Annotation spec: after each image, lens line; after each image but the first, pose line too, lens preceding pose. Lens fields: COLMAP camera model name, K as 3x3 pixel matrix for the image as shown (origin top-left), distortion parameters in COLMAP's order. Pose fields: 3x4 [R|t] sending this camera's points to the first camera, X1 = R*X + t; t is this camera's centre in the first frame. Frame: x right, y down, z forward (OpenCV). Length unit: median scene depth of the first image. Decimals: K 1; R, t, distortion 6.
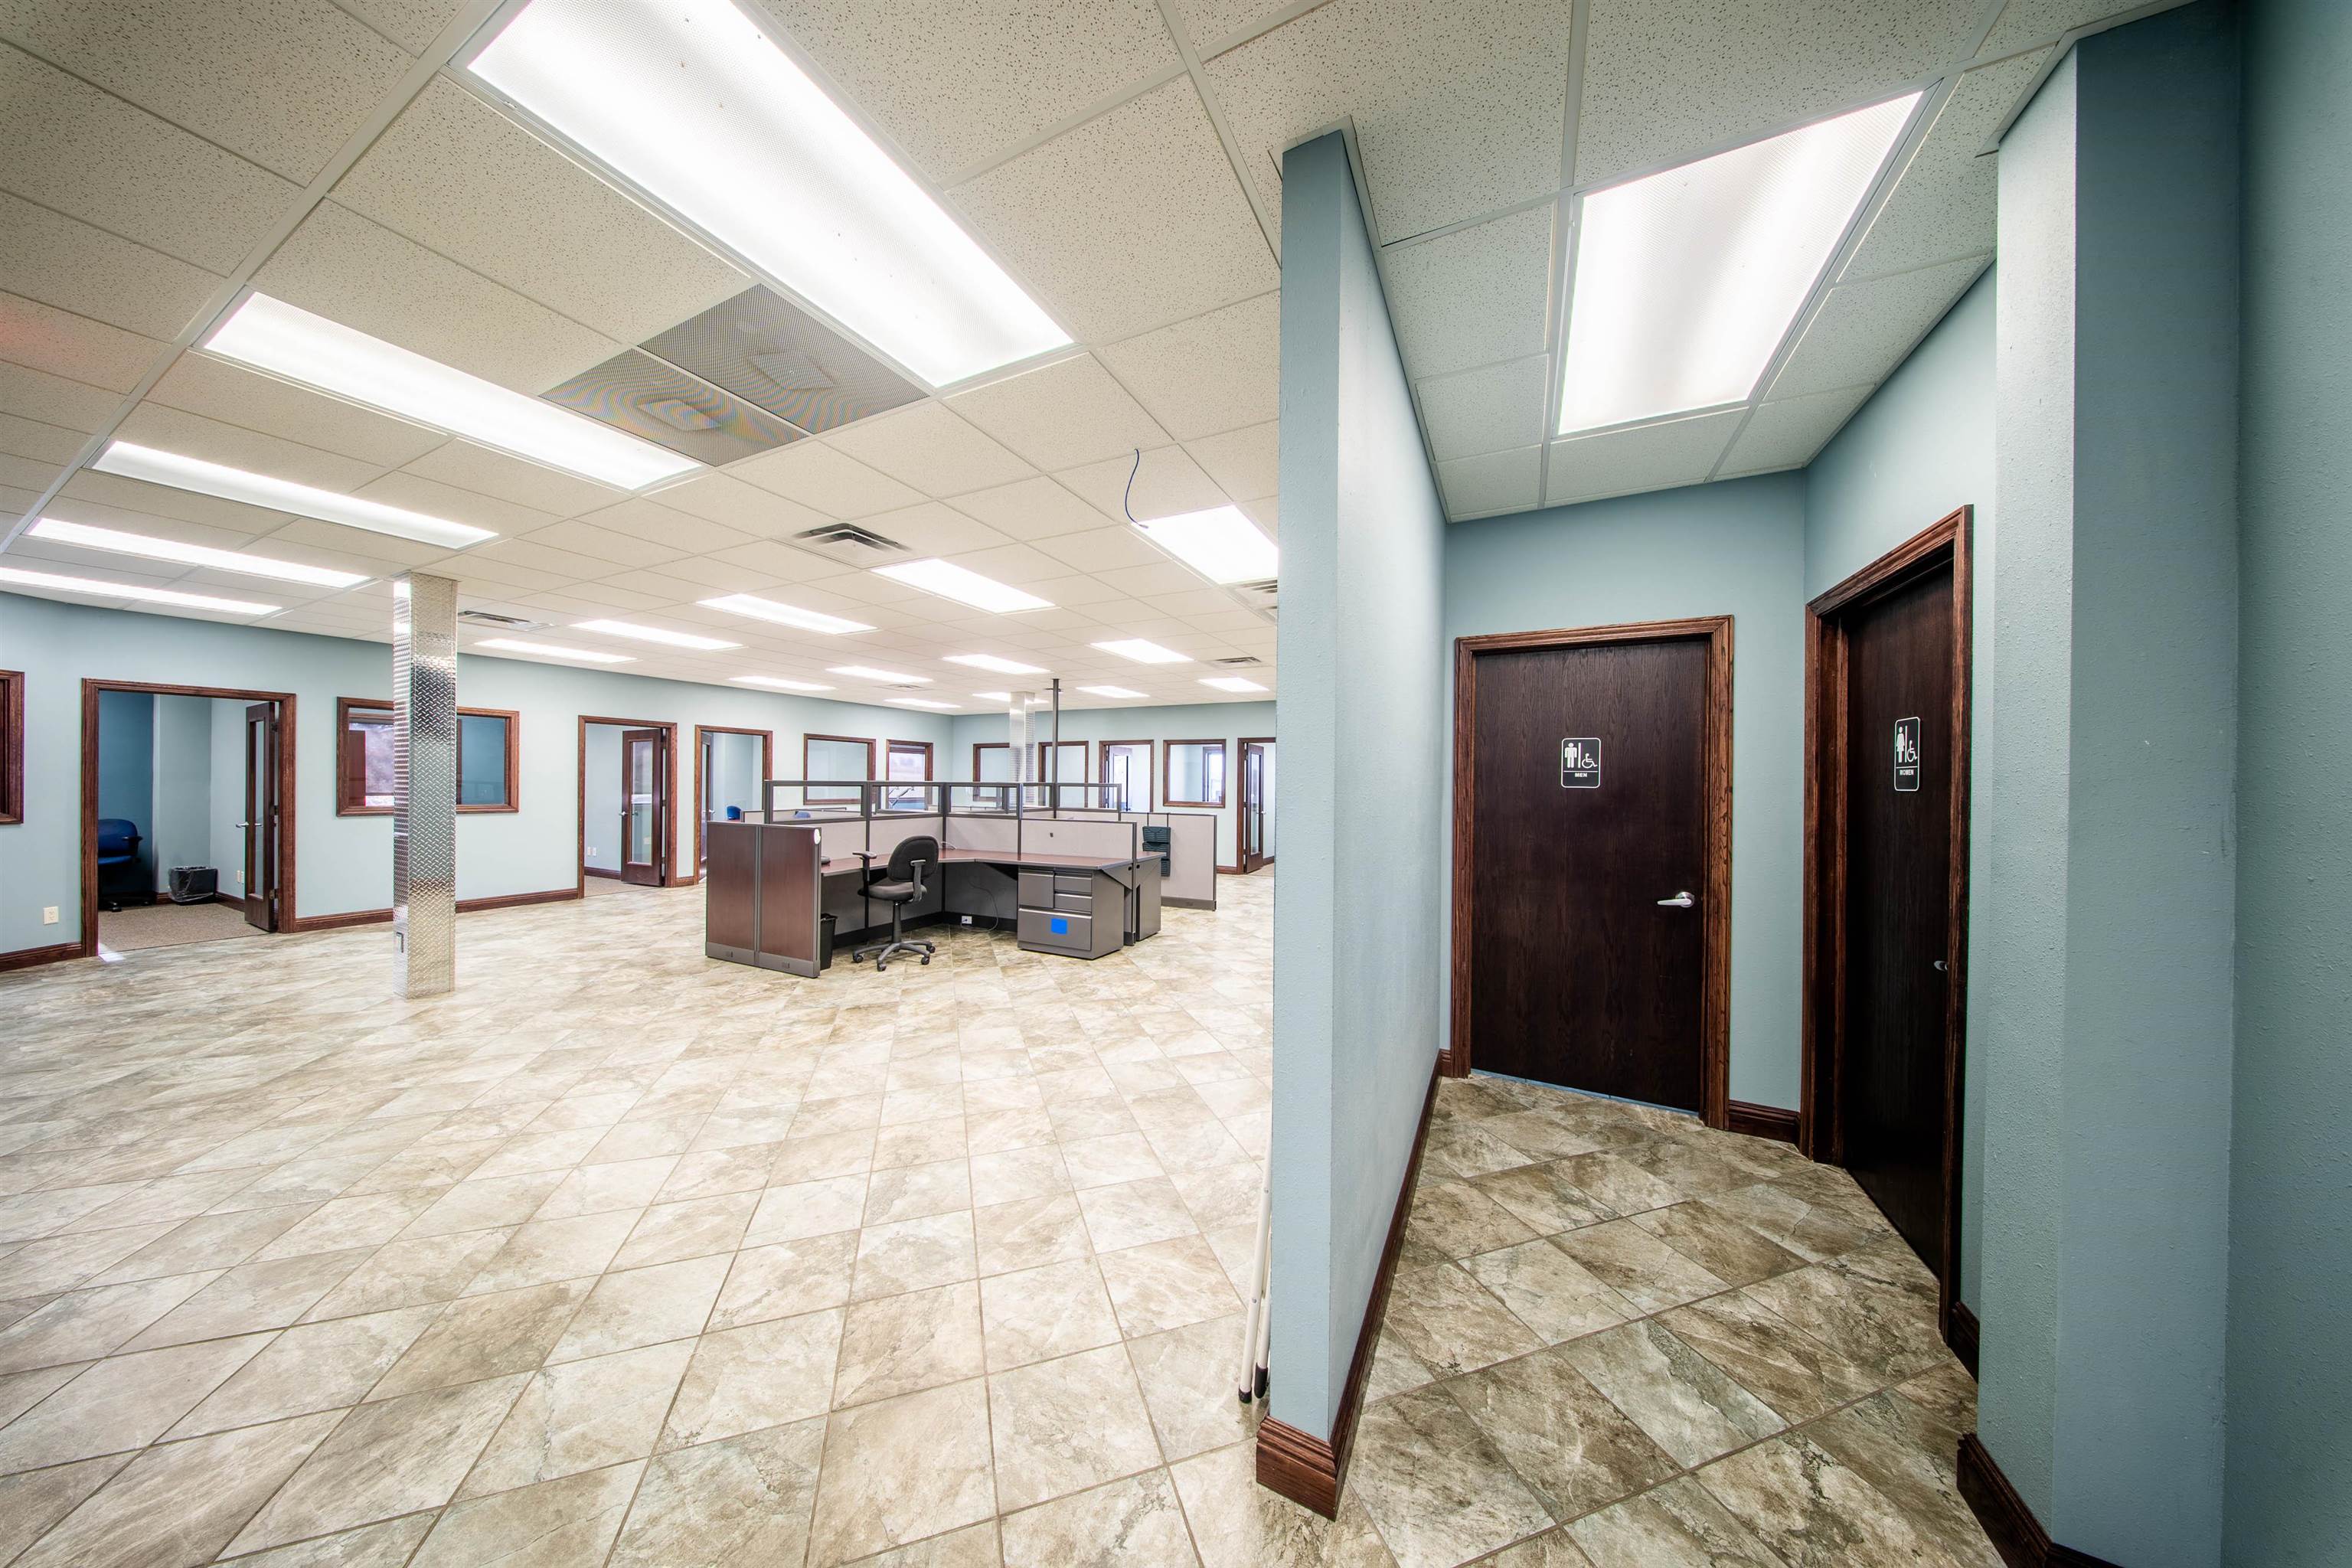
lens RADIAL K [[697.4, 0, 1166.9], [0, 697.4, 783.6], [0, 0, 1]] dist [0.000451, 0.000094]
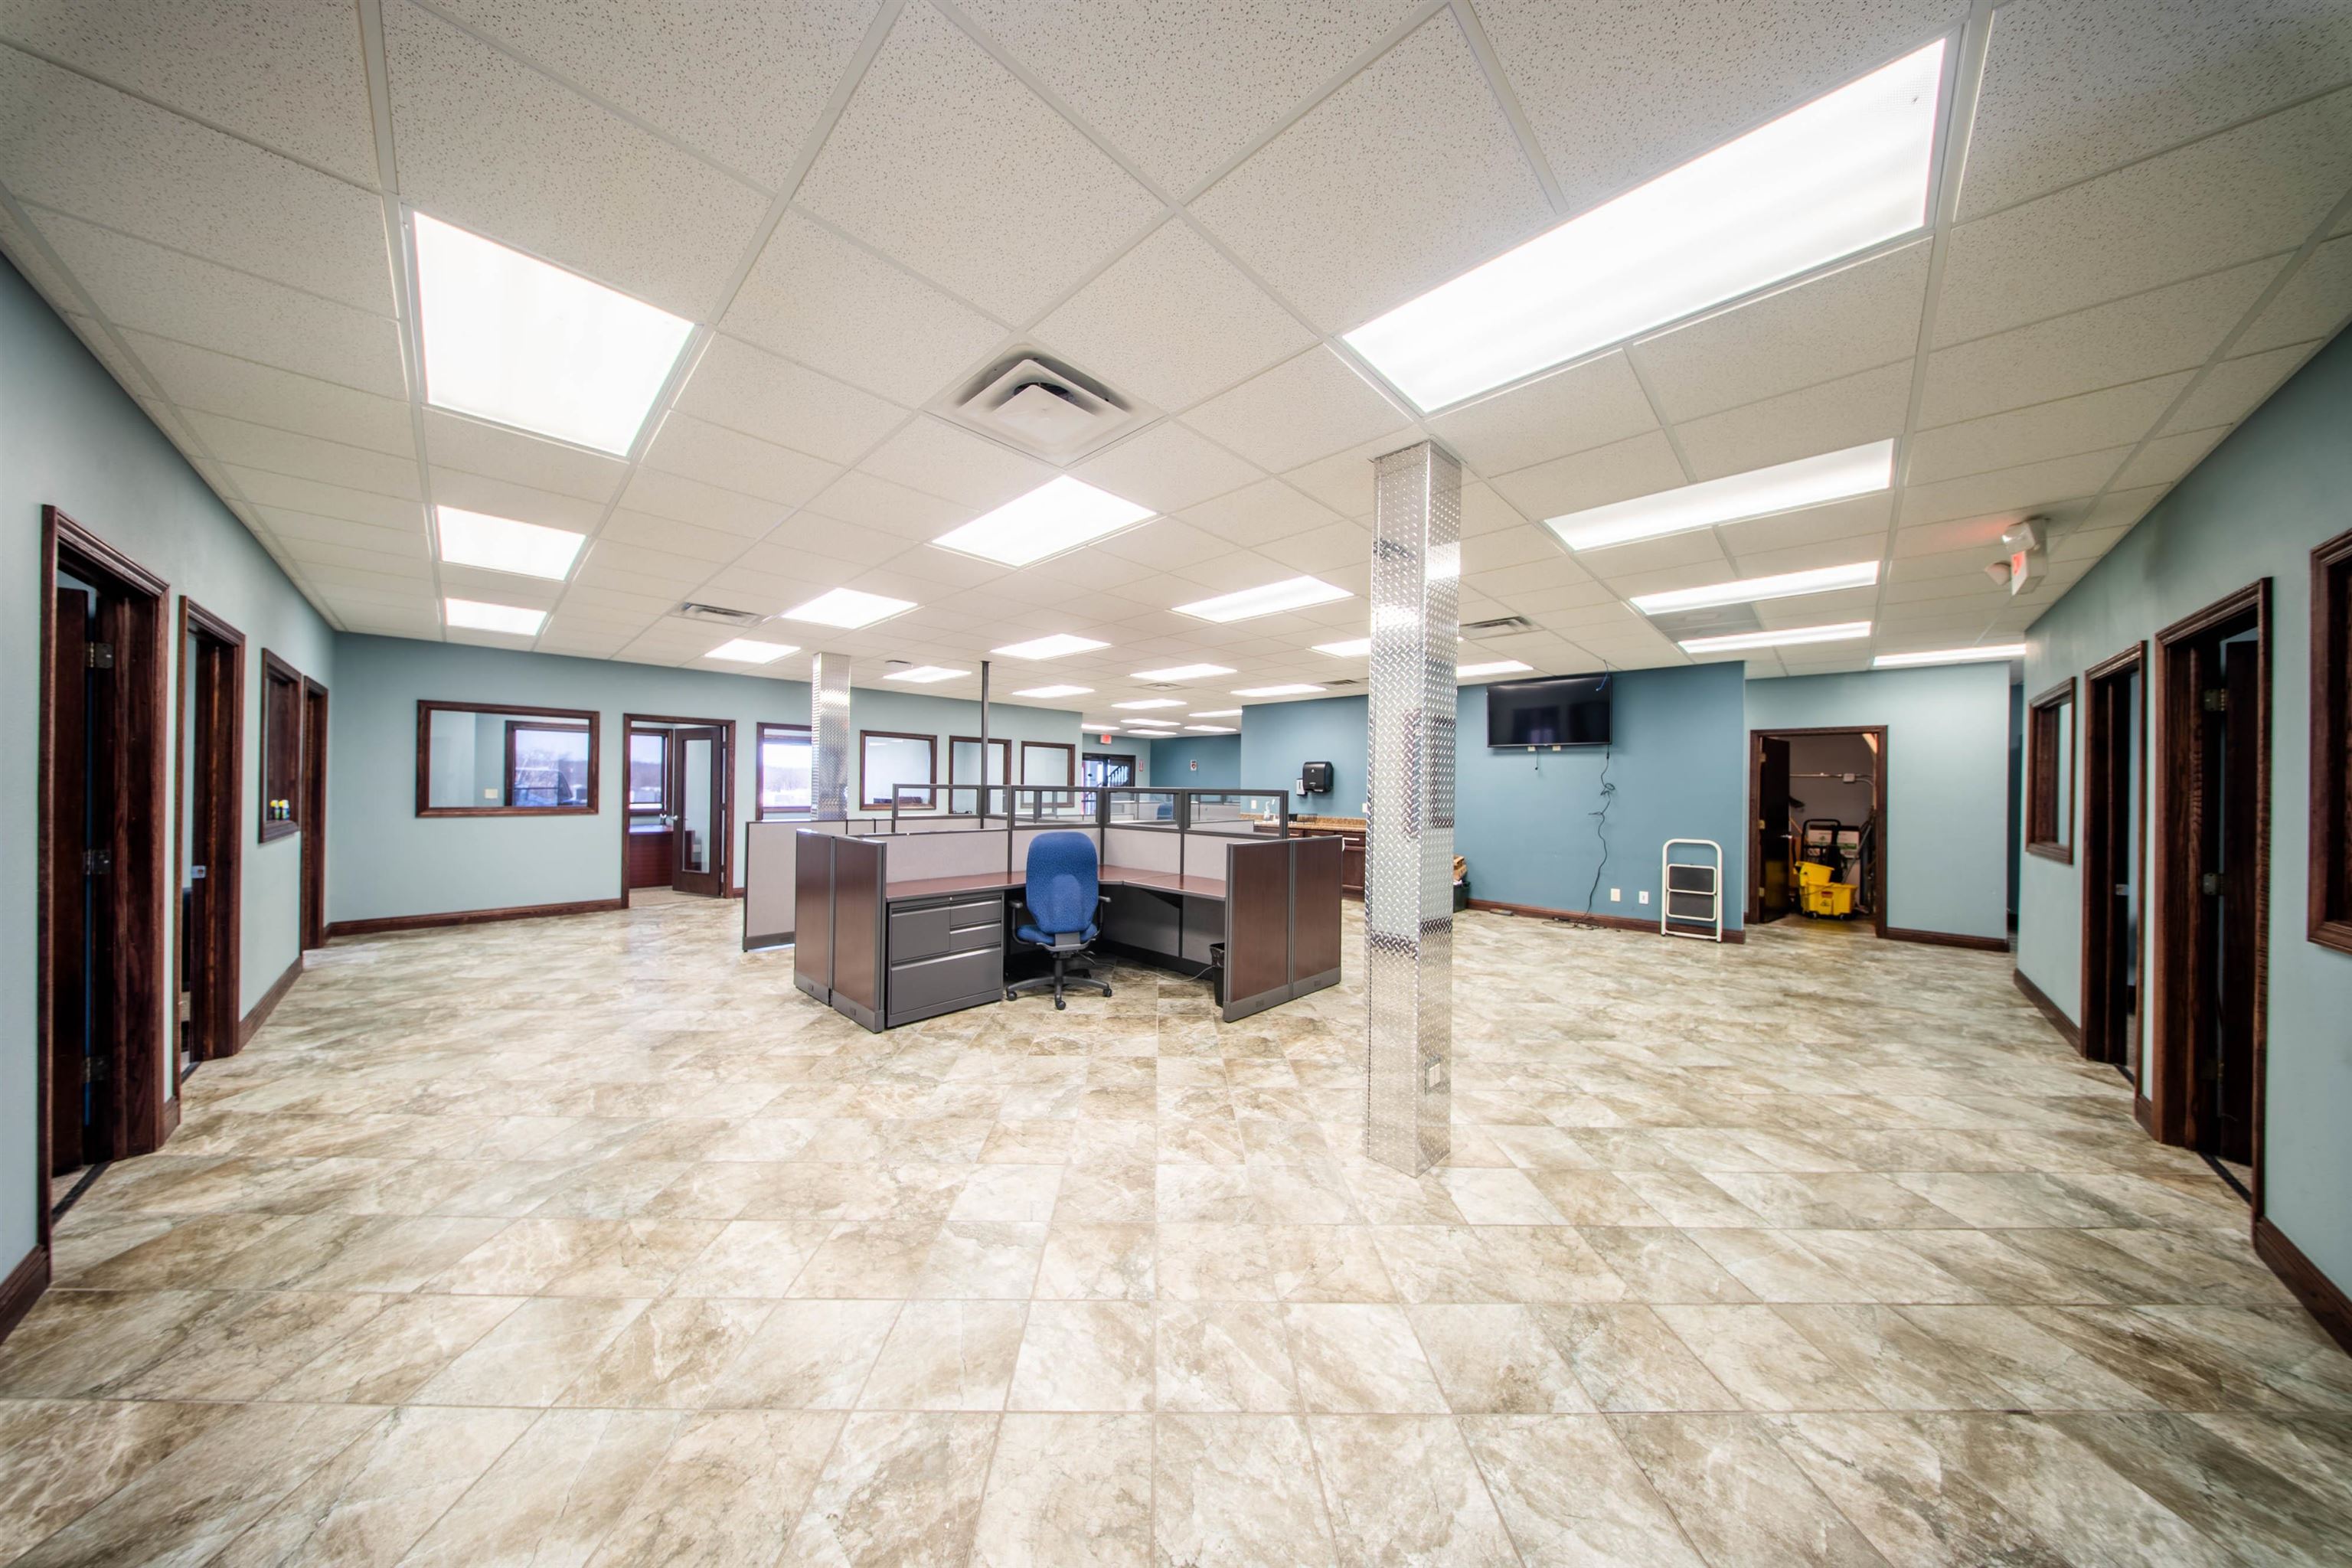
lens RADIAL K [[697.4, 0, 1166.9], [0, 697.4, 783.6], [0, 0, 1]] dist [0.000451, 0.000094]
pose [[0.295028, 0.000964, 0.955488, -2.179504], [-0.008968, 0.999958, 0.001760, -0.015724], [-0.955446, -0.009088, 0.295025, 1.324968]]
